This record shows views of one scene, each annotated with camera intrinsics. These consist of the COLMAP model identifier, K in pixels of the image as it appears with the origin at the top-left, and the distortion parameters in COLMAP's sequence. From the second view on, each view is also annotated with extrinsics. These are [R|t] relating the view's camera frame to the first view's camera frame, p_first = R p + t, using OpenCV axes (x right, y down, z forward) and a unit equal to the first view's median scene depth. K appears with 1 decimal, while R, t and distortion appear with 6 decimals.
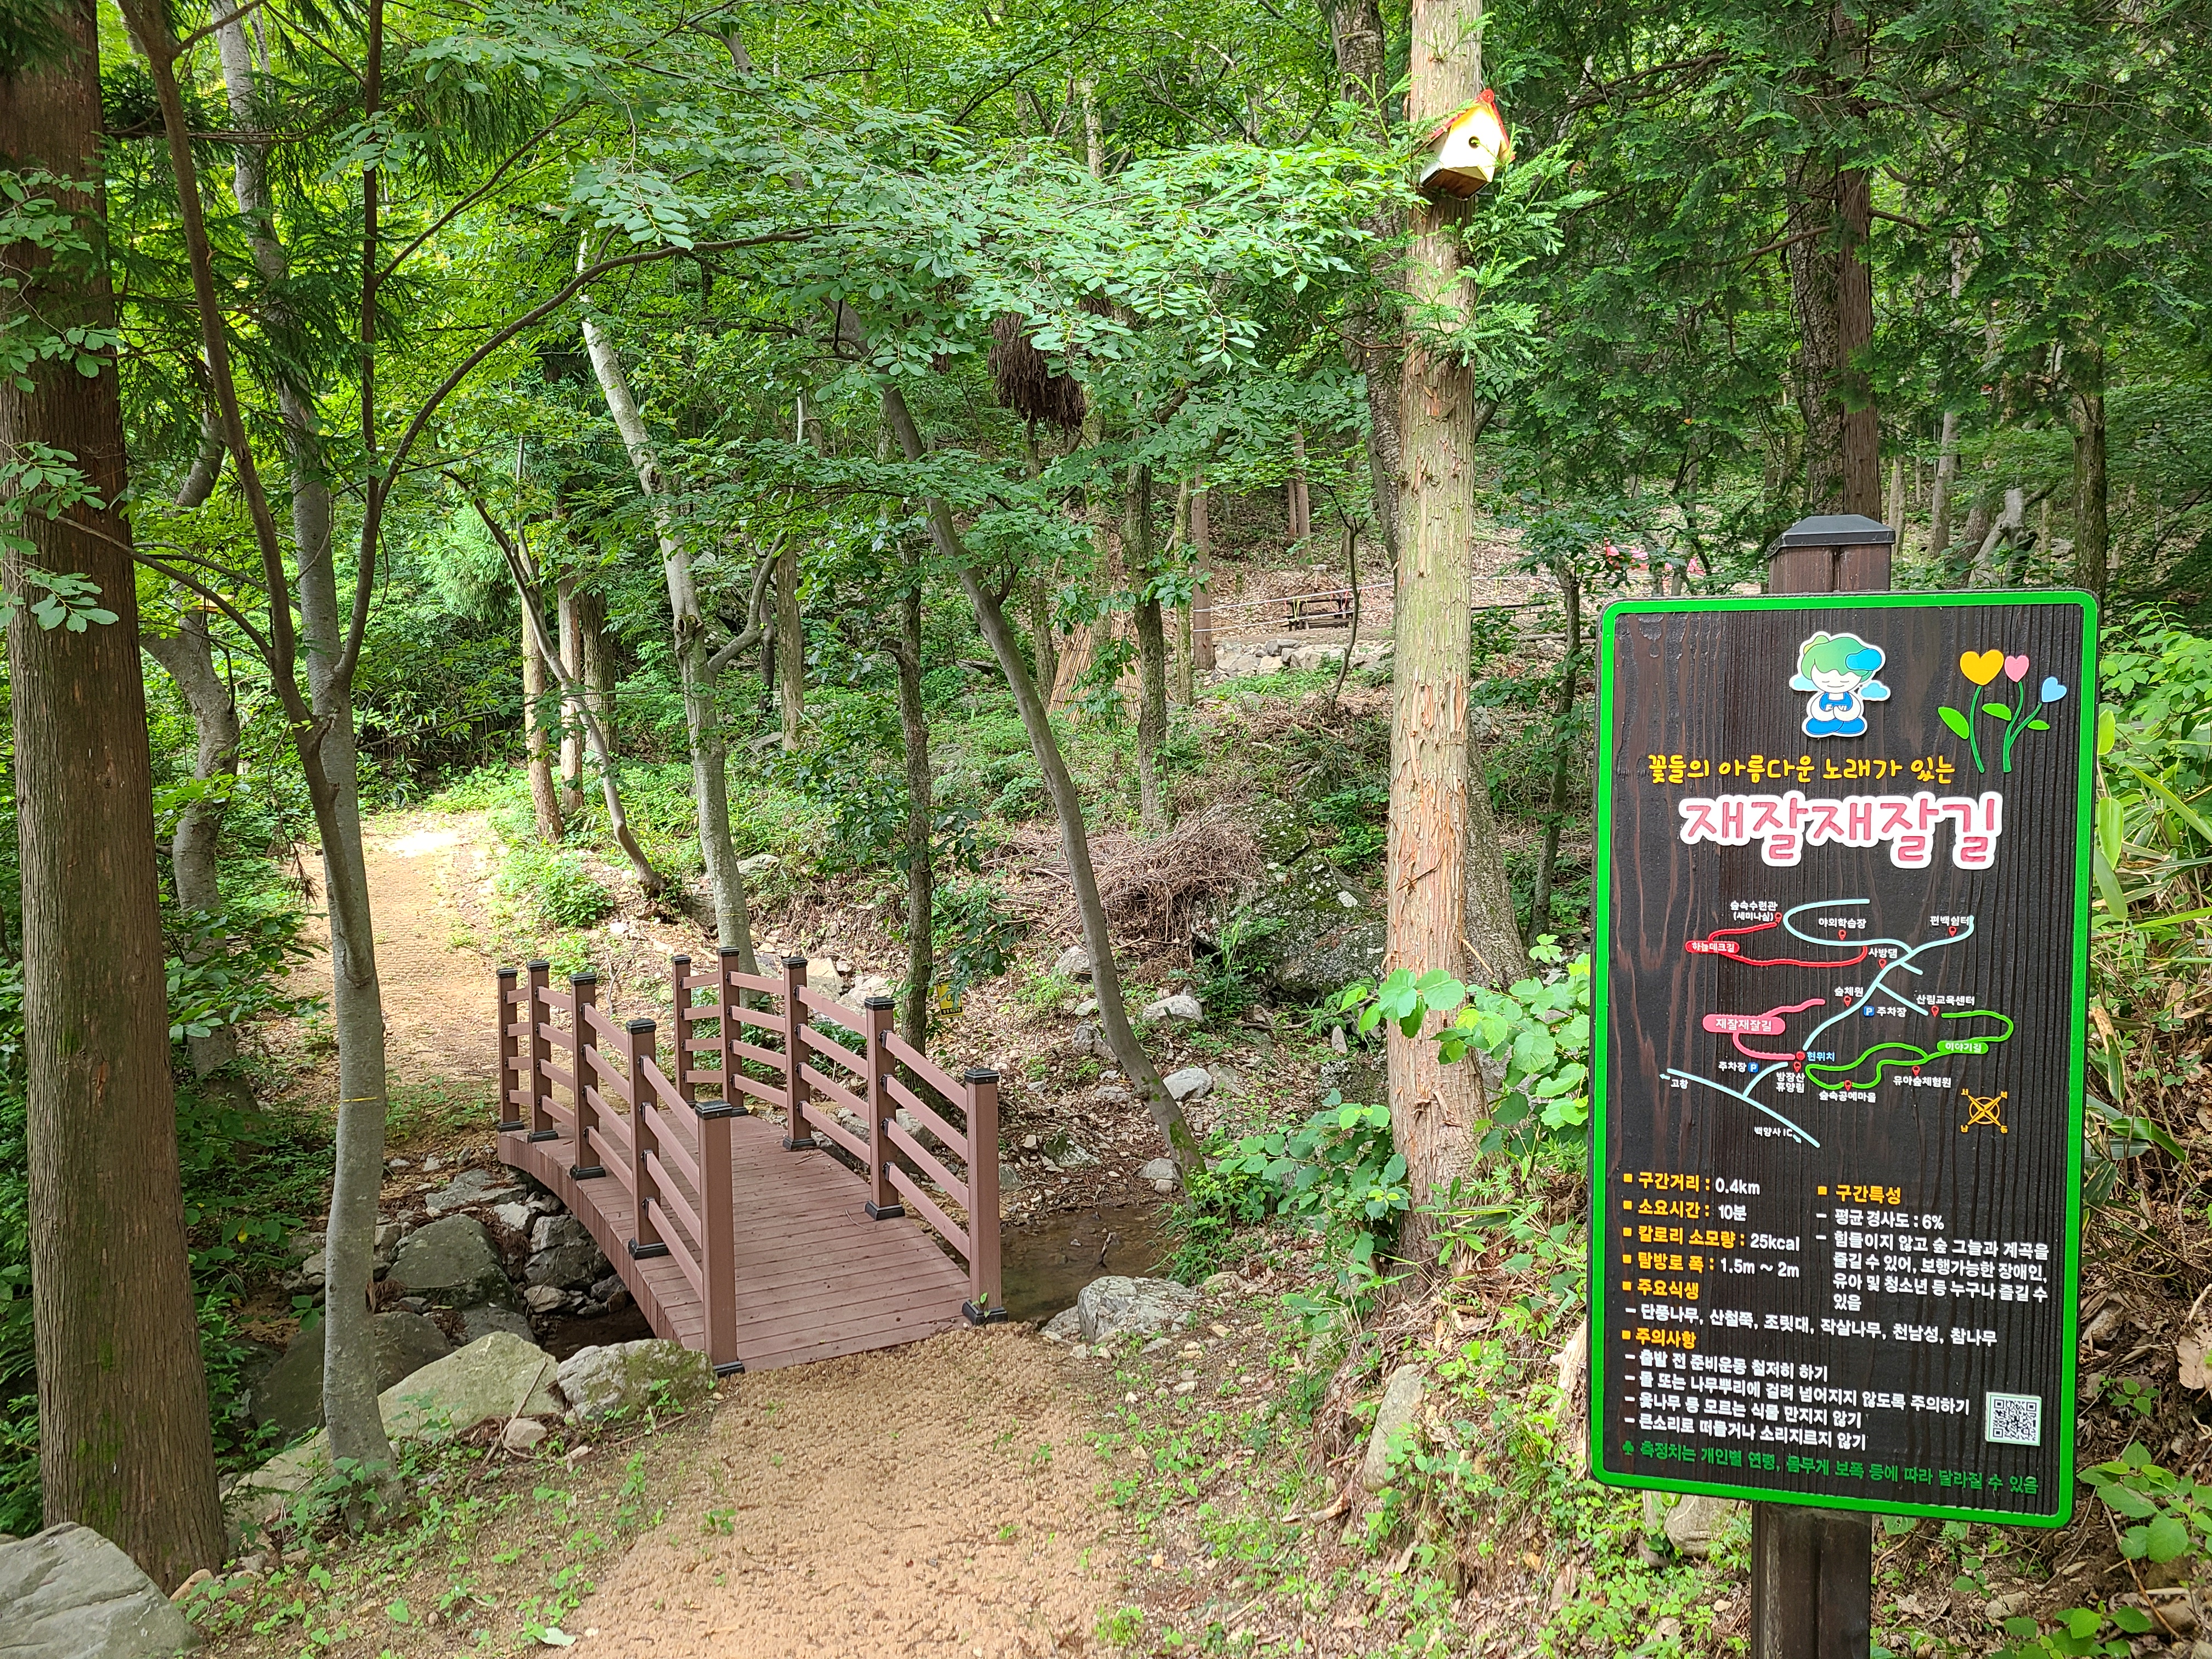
lens RADIAL K [[1871.5, 0, 1106.0], [0, 1871.5, 829.5], [0, 0, 1]] dist [0.065987, -0.002450]
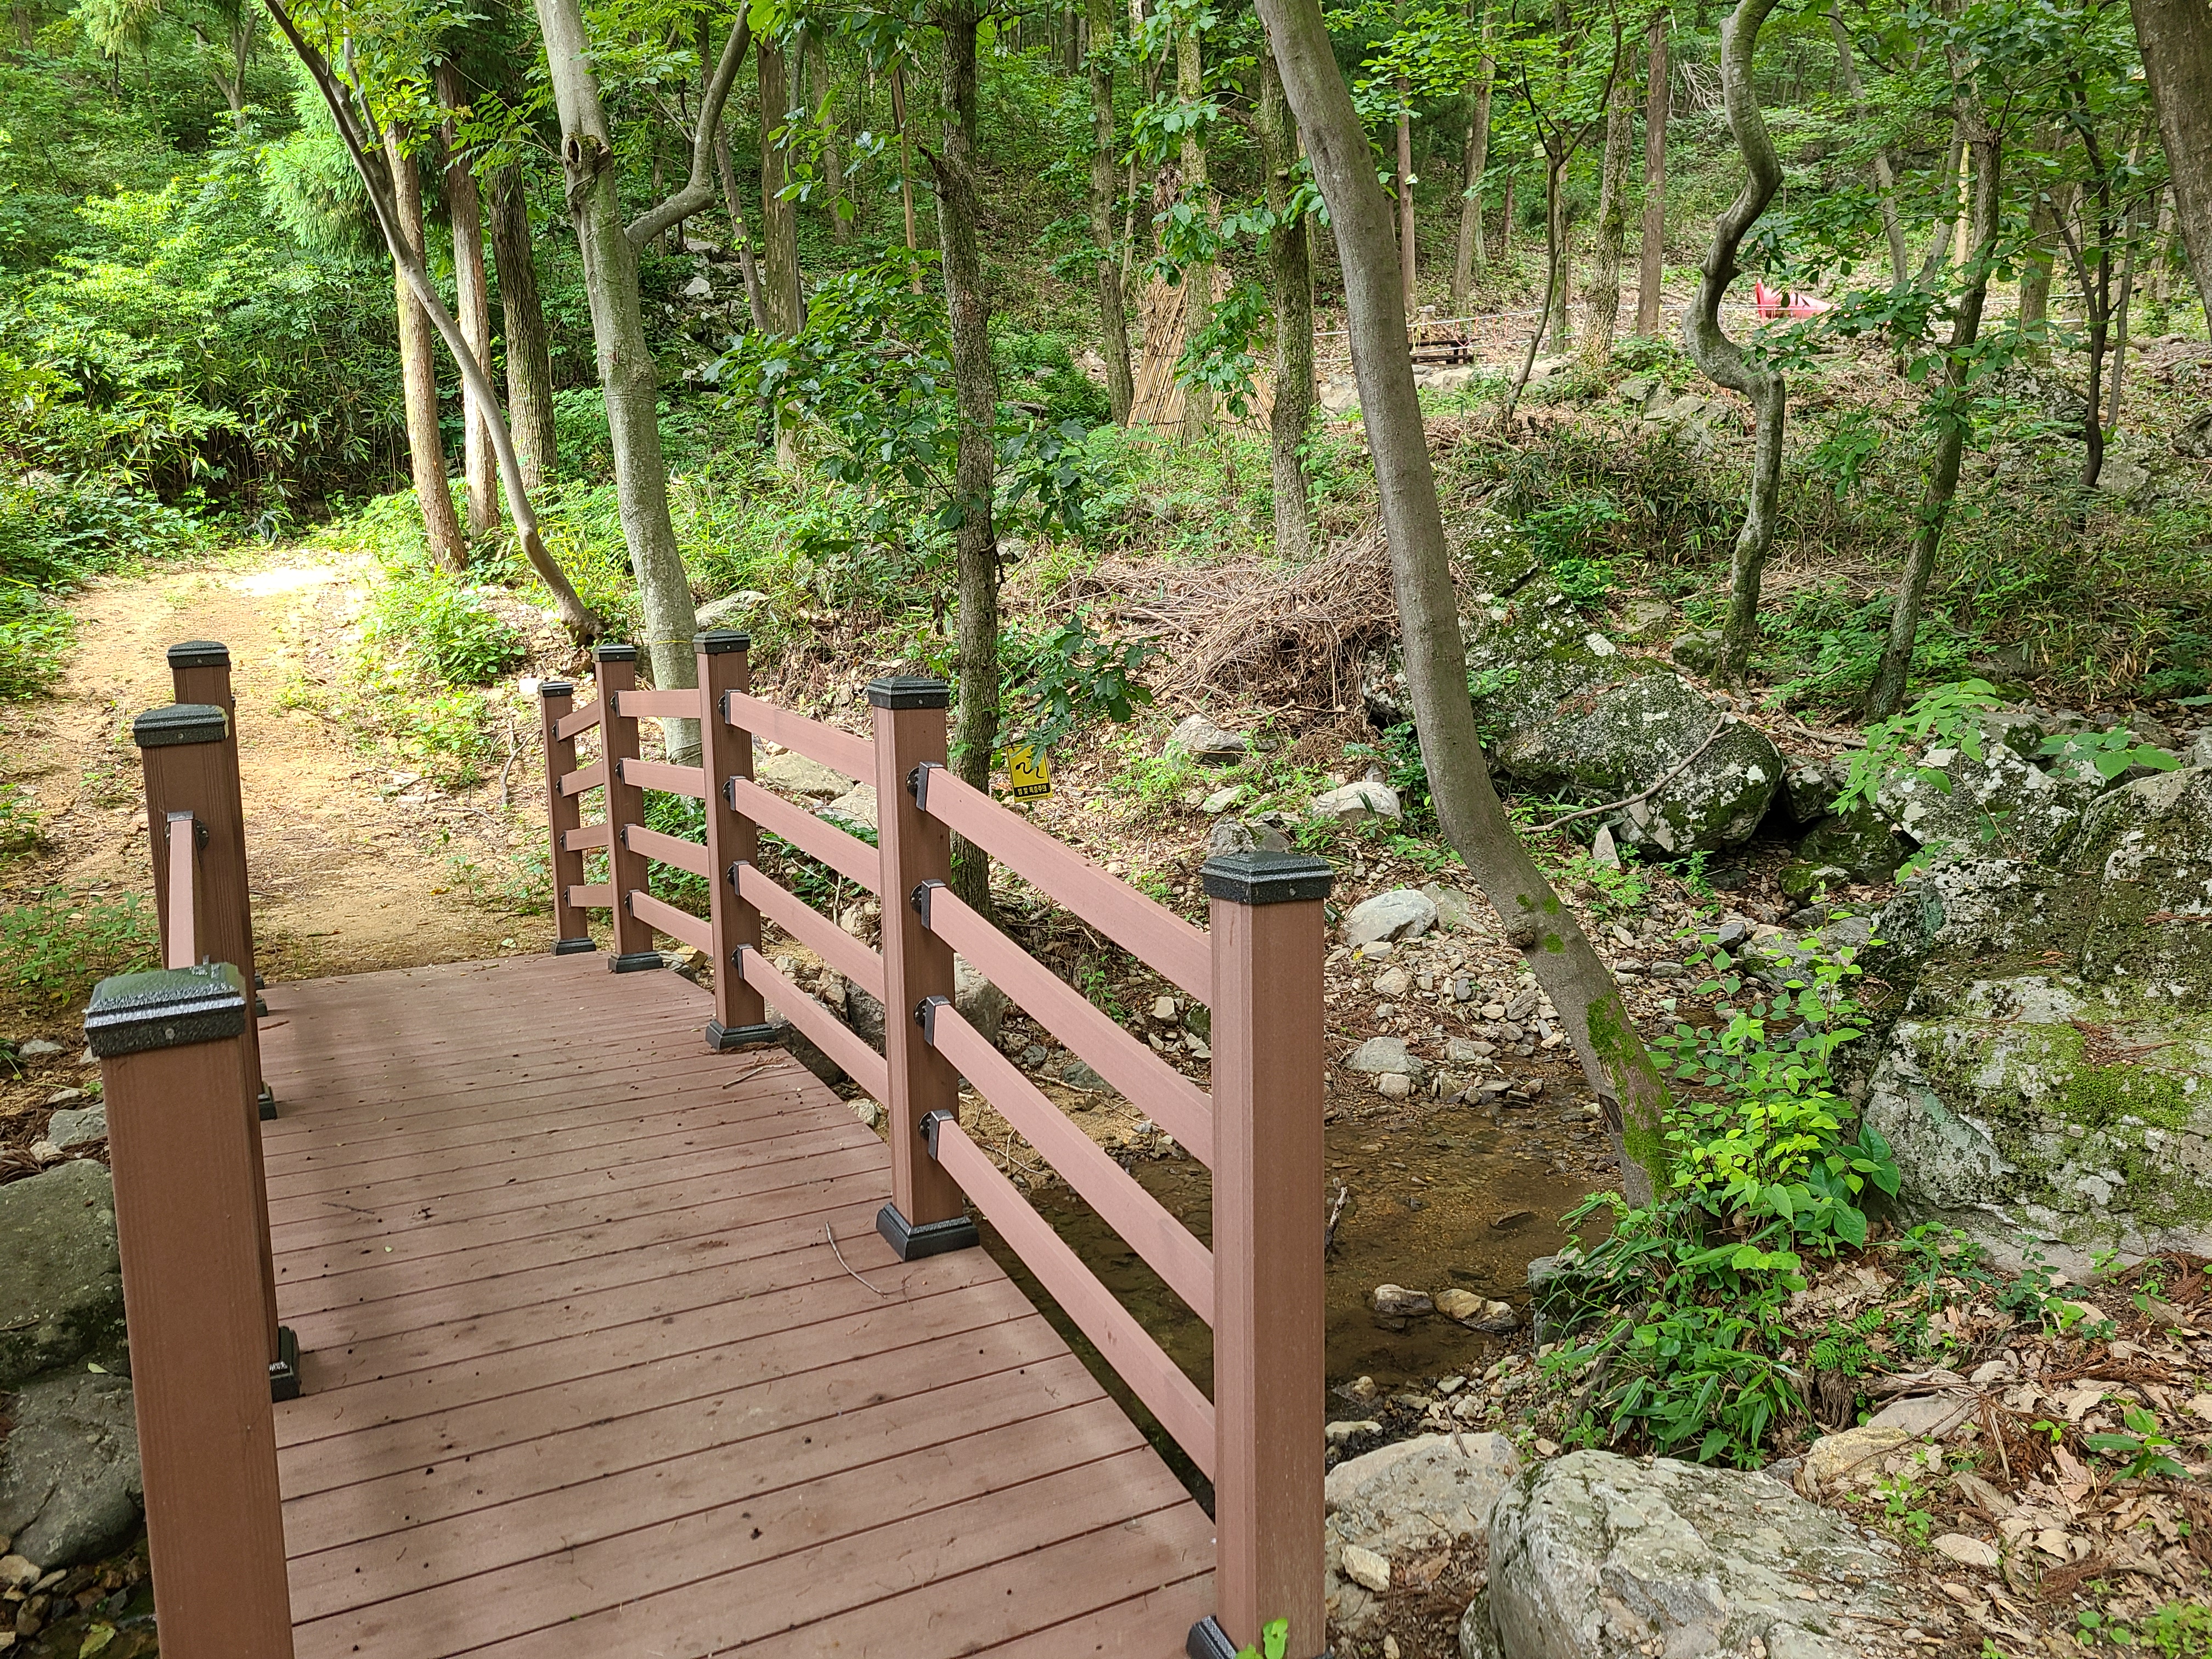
lens RADIAL K [[1871.5, 0, 1106.0], [0, 1871.5, 829.5], [0, 0, 1]] dist [0.065987, -0.002450]
pose [[0.999860, 0.002984, -0.016479, -0.037994], [-0.001509, 0.996046, 0.088829, 0.043686], [0.016679, -0.088792, 0.995911, 0.316021]]
